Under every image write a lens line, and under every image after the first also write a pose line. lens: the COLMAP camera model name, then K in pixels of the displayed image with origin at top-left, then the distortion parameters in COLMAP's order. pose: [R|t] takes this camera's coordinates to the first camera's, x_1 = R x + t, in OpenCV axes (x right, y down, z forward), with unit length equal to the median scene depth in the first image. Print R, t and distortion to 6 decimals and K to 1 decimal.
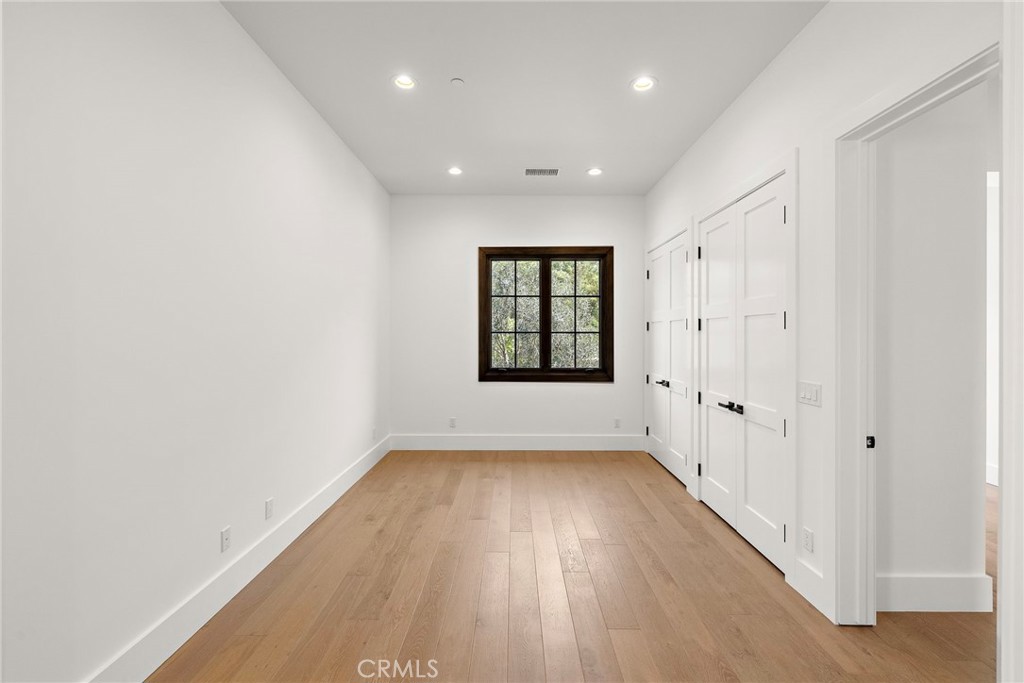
lens RADIAL K [[432.1, 0, 510.8], [0, 432.1, 341.6], [0, 0, 1]] dist [0.000188, 0.000330]
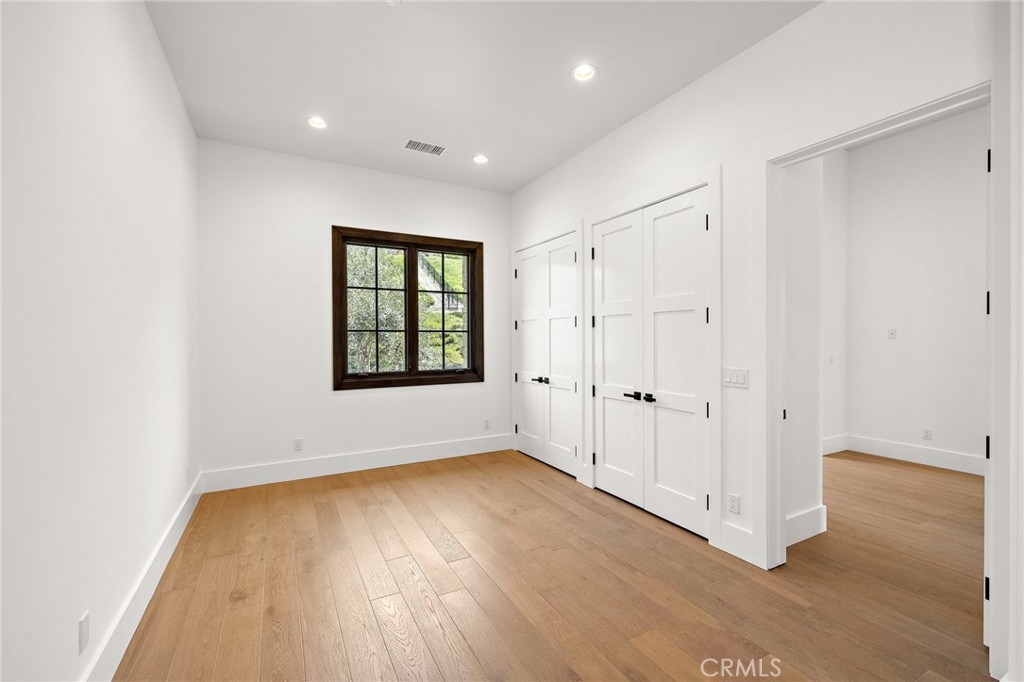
lens RADIAL K [[432.1, 0, 517.5], [0, 432.1, 347.3], [0, 0, 1]] dist [0.000188, 0.000330]
pose [[0.874200, -0.014726, 0.485342, -0.197652], [0.012912, 0.999892, 0.007081, 0.011142], [-0.485394, 0.000076, 0.874296, 0.138450]]
